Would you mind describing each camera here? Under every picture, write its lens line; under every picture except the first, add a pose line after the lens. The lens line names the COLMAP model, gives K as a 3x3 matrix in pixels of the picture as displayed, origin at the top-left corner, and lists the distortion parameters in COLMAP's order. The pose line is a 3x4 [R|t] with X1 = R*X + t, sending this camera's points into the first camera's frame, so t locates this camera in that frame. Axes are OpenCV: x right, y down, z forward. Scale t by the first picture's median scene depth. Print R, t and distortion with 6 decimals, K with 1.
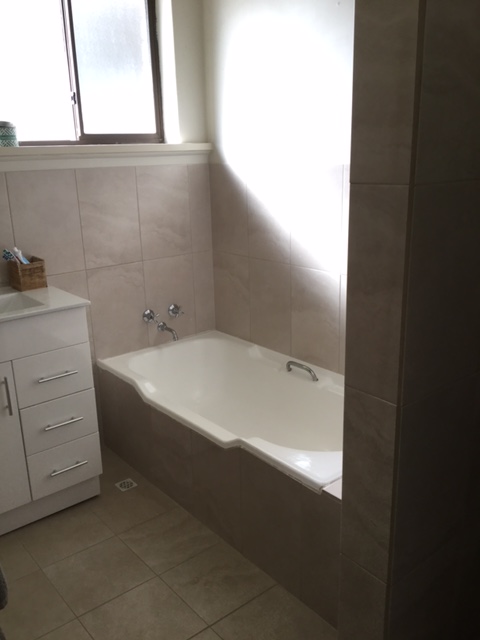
lens RADIAL K [[576.9, 0, 240.0], [0, 576.9, 320.0], [0, 0, 1]] dist [0.095167, -0.221935]
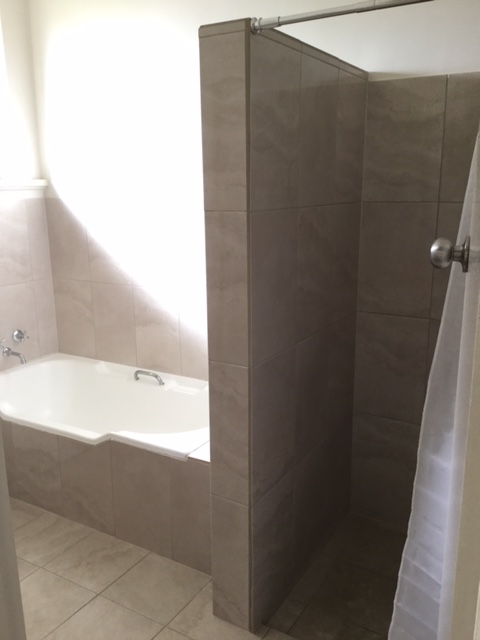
lens RADIAL K [[576.9, 0, 240.0], [0, 576.9, 320.0], [0, 0, 1]] dist [0.095167, -0.221935]
pose [[0.943669, -0.060203, 0.325367, -0.087183], [0.080448, 0.995548, -0.049117, 0.044392], [-0.320961, 0.072525, 0.944311, -0.142504]]
